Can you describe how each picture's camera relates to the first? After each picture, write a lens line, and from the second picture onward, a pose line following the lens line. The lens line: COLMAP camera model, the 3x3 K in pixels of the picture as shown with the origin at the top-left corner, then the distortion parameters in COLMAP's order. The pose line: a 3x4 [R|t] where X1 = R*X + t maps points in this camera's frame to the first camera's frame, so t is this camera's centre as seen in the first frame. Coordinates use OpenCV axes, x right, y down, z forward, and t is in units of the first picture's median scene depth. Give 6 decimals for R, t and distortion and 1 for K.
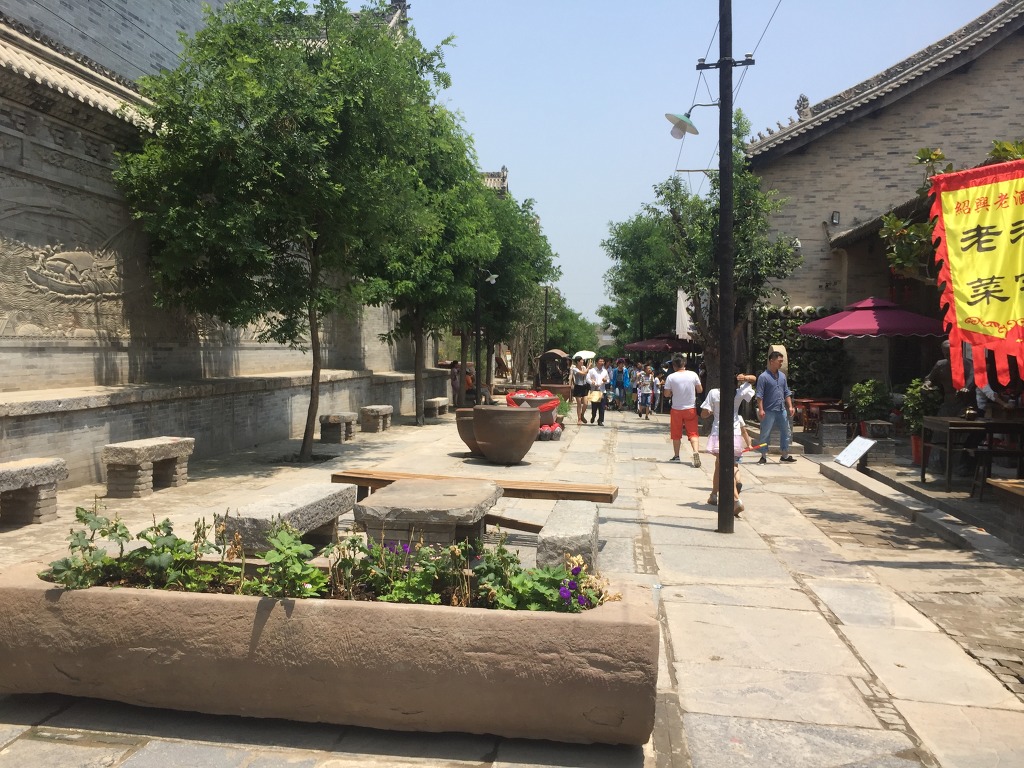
lens RADIAL K [[877.8, 0, 511.4], [0, 877.8, 382.9], [0, 0, 1]] dist [0.044854, -0.008362]
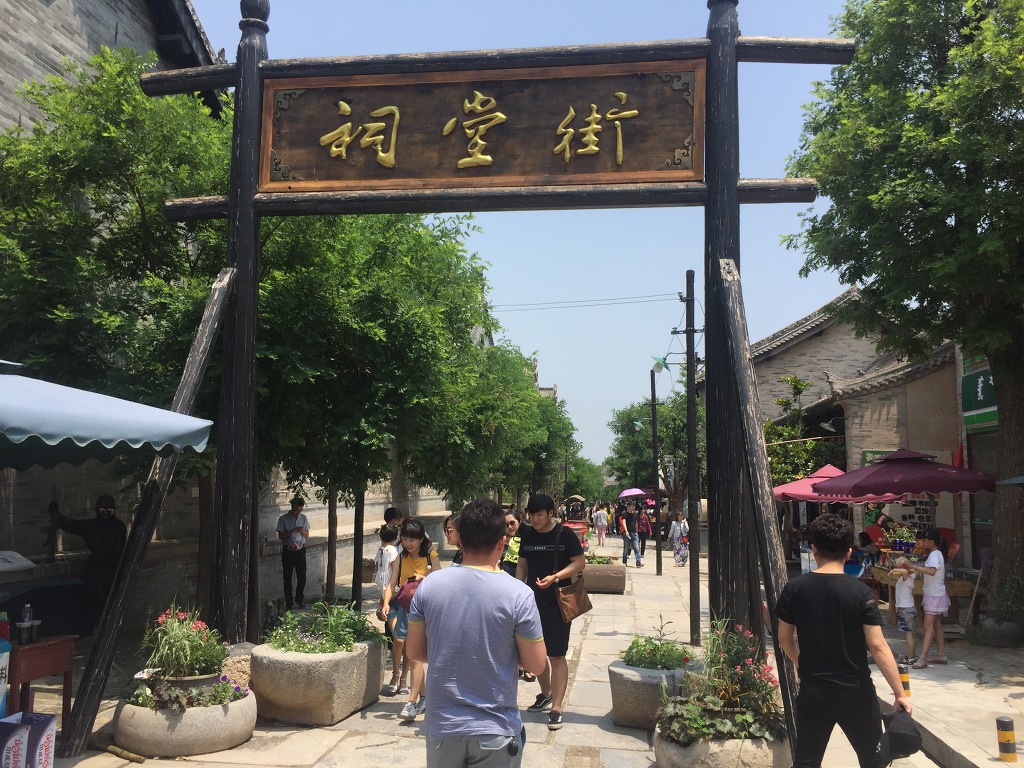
lens RADIAL K [[877.8, 0, 515.6], [0, 877.8, 383.8], [0, 0, 1]] dist [0.044854, -0.008362]
pose [[0.999995, 0.002948, 0.000968, -0.074747], [-0.002770, 0.988739, -0.149625, -0.002472], [-0.001398, 0.149621, 0.988742, -0.654838]]
